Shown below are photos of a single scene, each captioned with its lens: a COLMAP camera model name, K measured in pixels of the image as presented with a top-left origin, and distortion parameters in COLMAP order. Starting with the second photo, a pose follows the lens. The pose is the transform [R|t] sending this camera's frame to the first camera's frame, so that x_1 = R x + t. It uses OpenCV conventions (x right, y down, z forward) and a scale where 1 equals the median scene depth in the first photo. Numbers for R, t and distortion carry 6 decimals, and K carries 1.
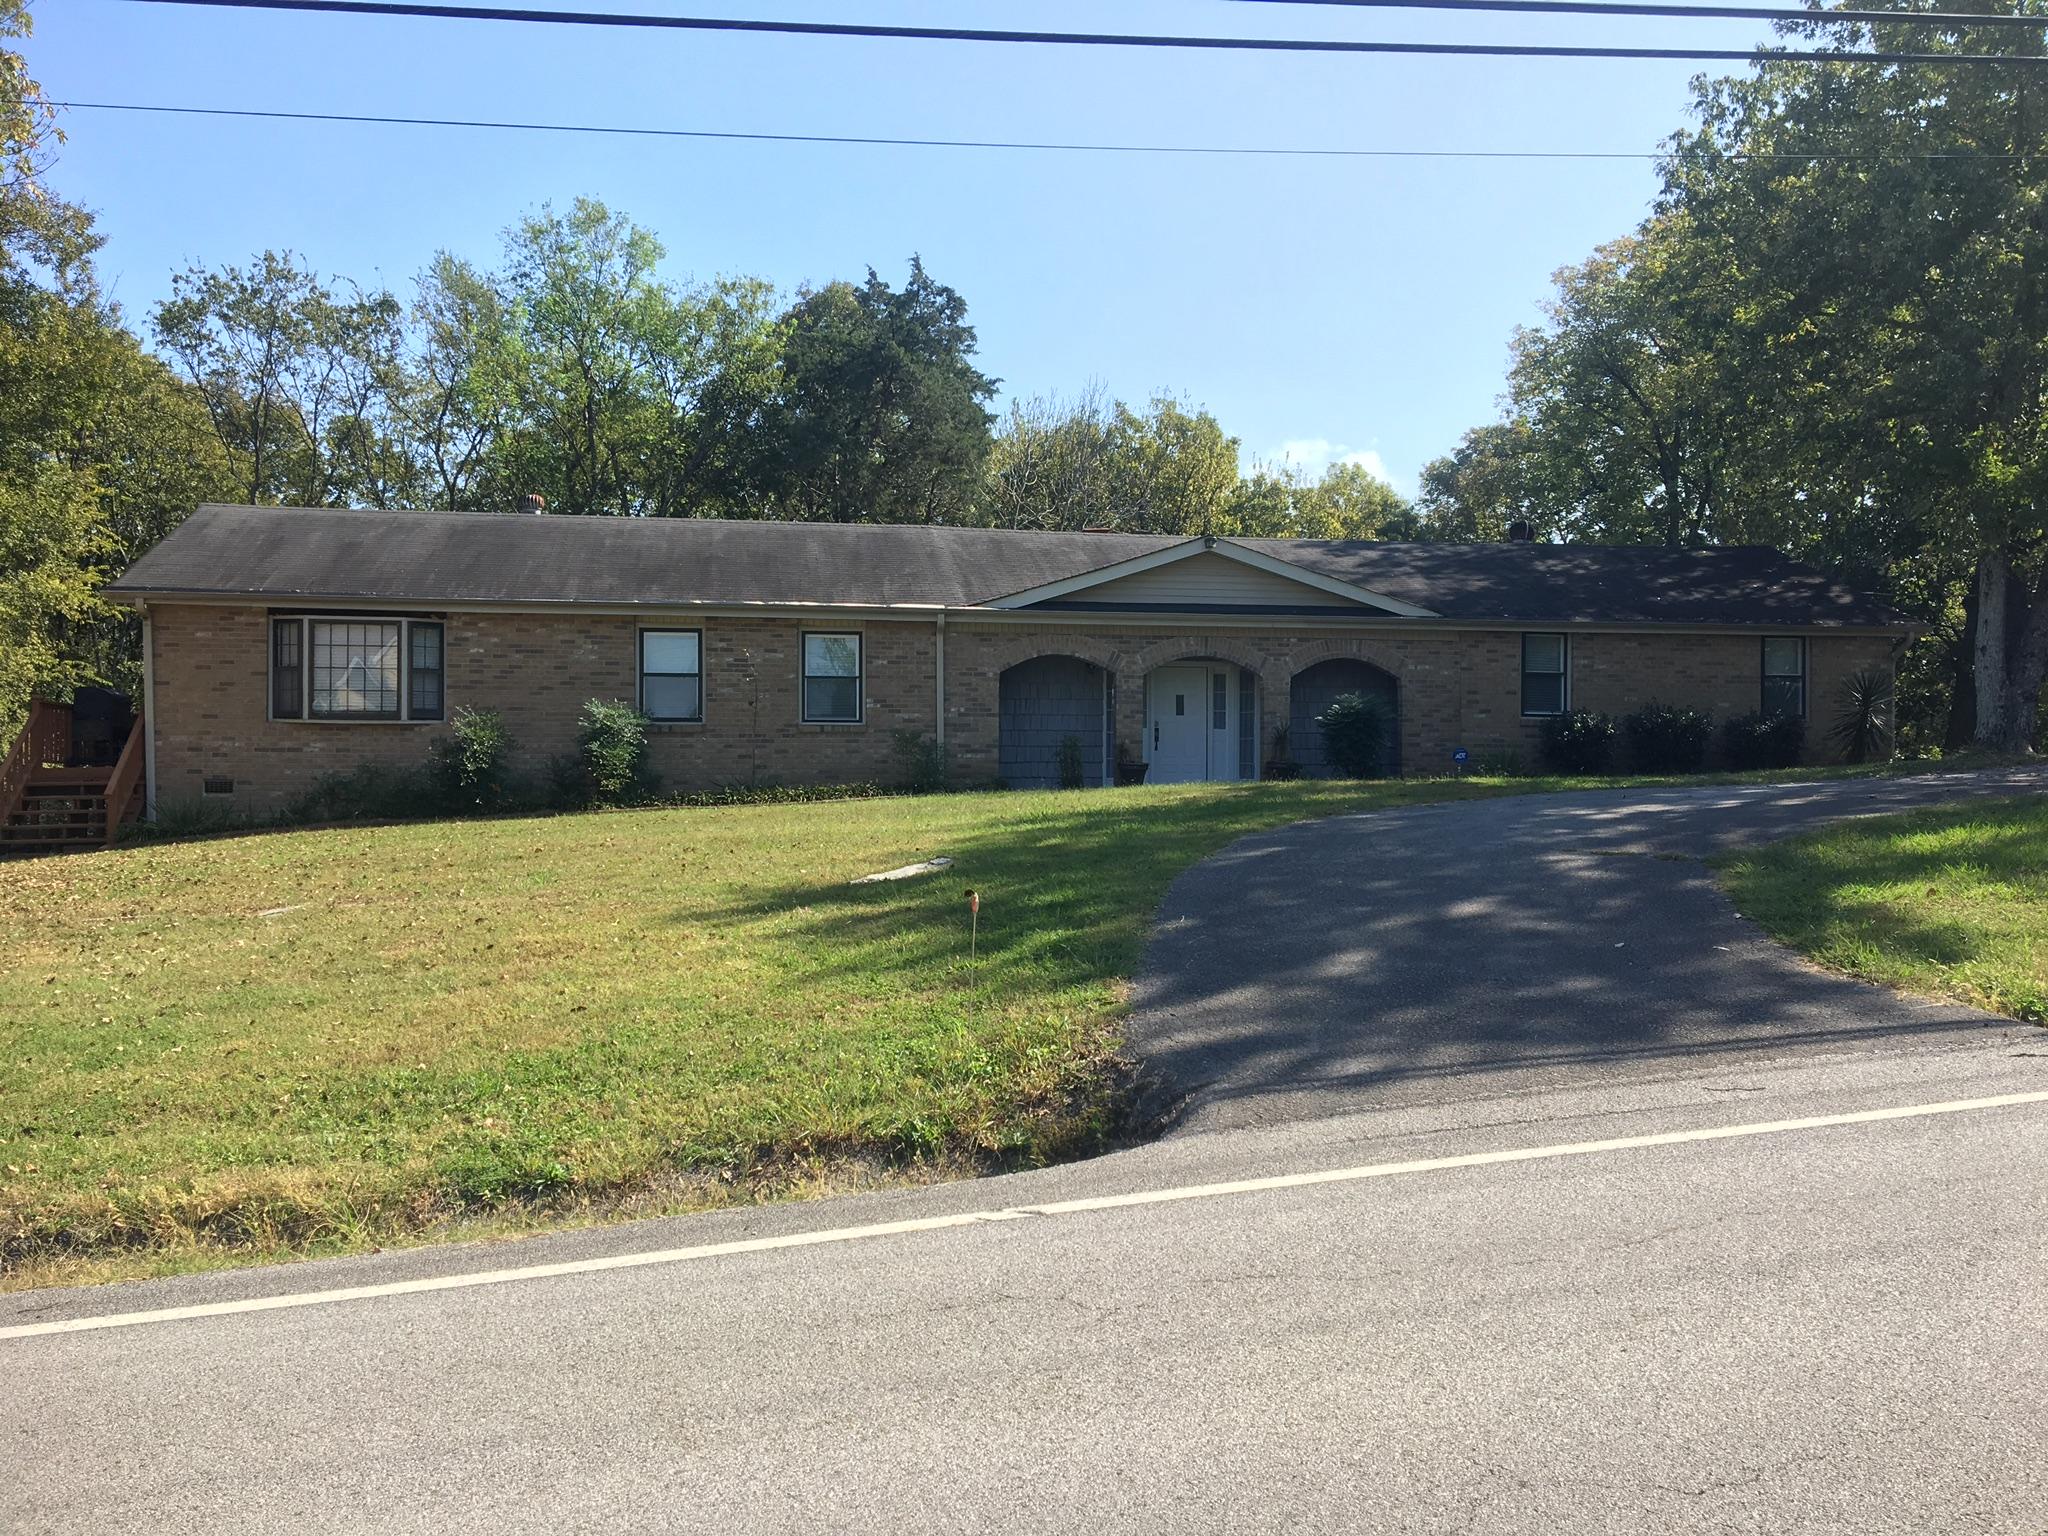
lens RADIAL K [[1700.0, 0, 994.4], [0, 1700.0, 773.9], [0, 0, 1]] dist [0.090432, -0.143139]
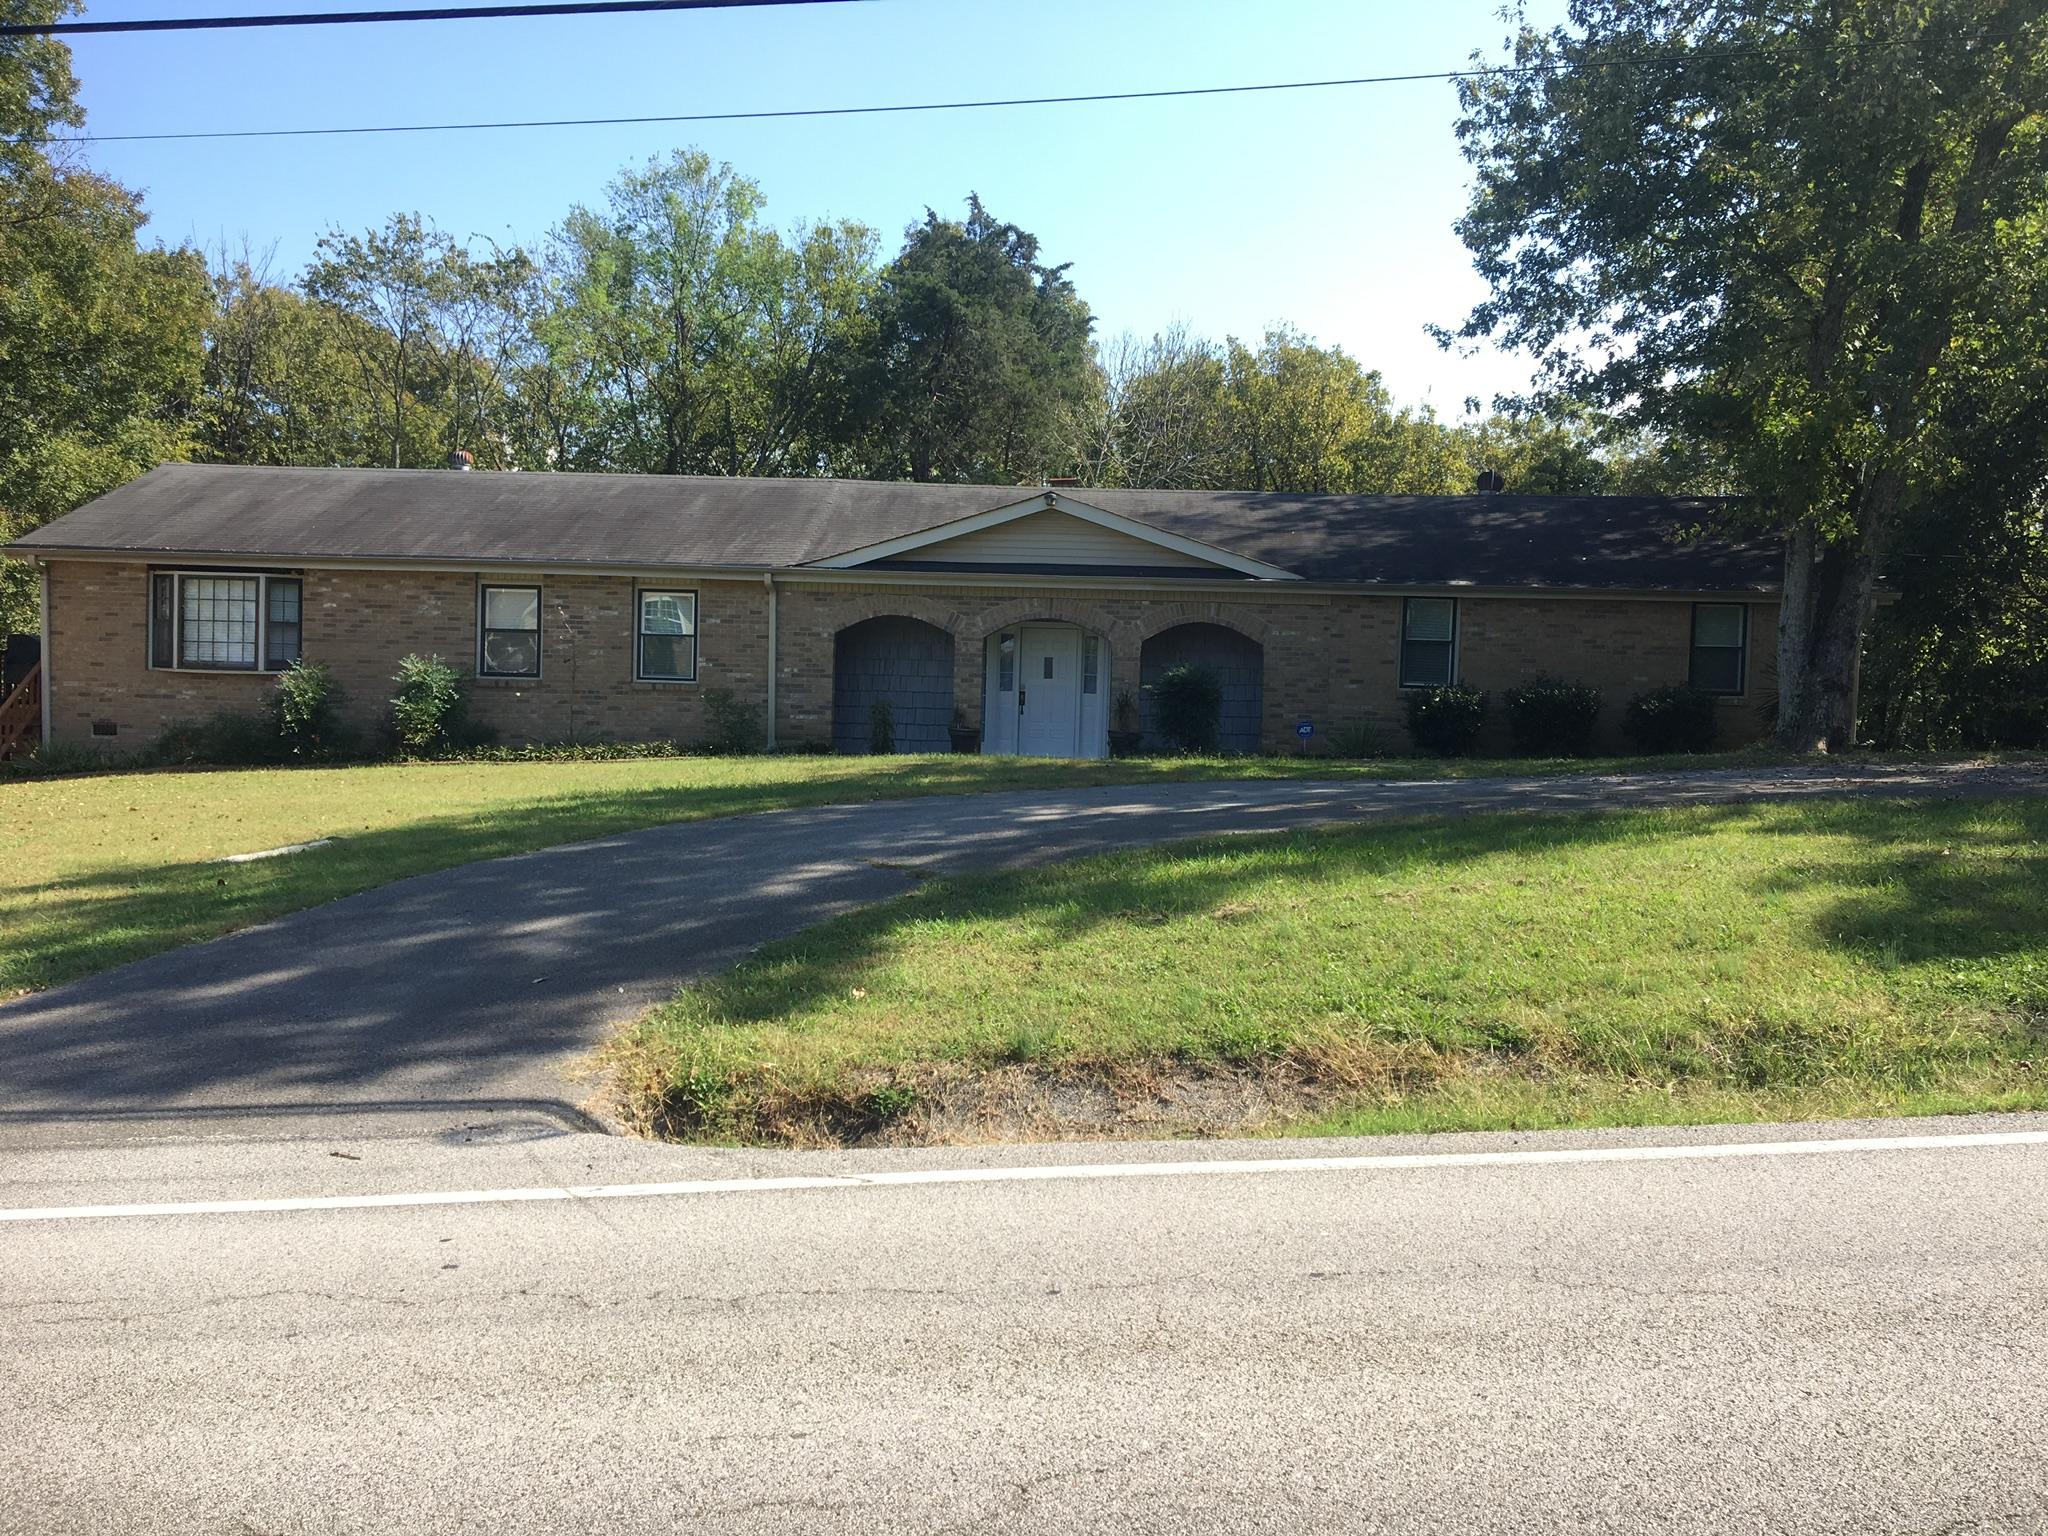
lens RADIAL K [[1700.0, 0, 994.4], [0, 1700.0, 773.9], [0, 0, 1]] dist [0.090432, -0.143139]
pose [[0.976409, 0.032167, -0.213519, 0.307335], [-0.023617, 0.998818, 0.042473, -0.022208], [0.214633, -0.036429, 0.976015, 0.055042]]
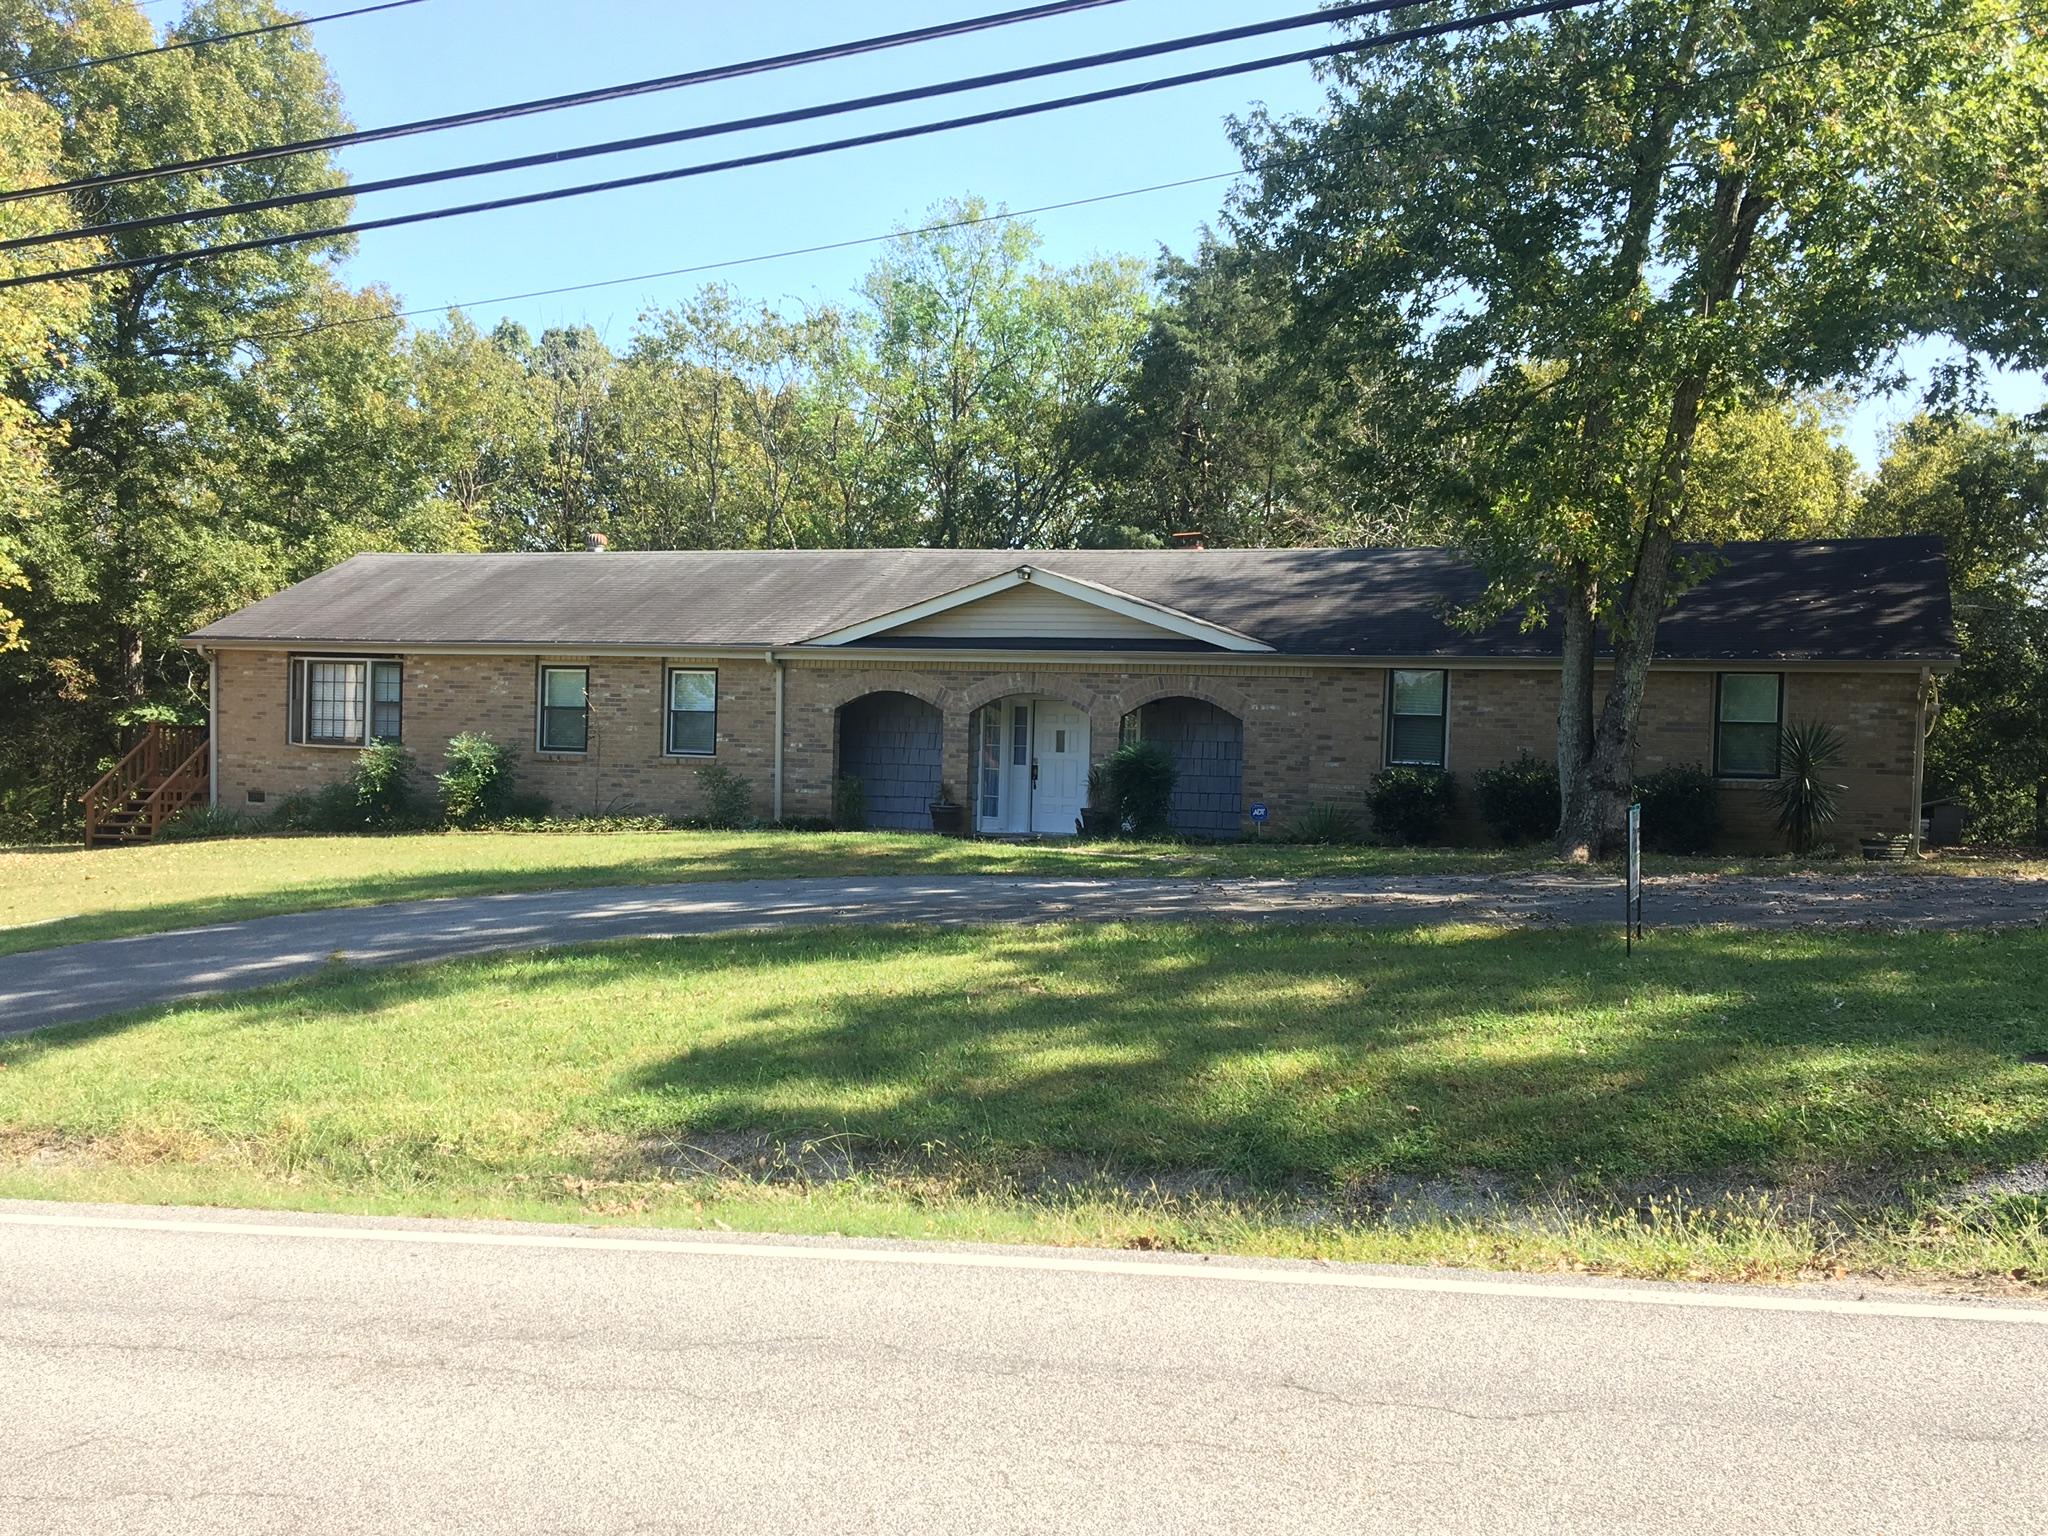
lens RADIAL K [[1896.6, 0, 992.2], [0, 1896.6, 768.8], [0, 0, 1]] dist [0.070197, 0.000876]
pose [[0.853023, 0.031941, -0.520896, 0.665044], [-0.021296, 0.999424, 0.026410, -0.055862], [0.521439, -0.011435, 0.853212, 0.097167]]
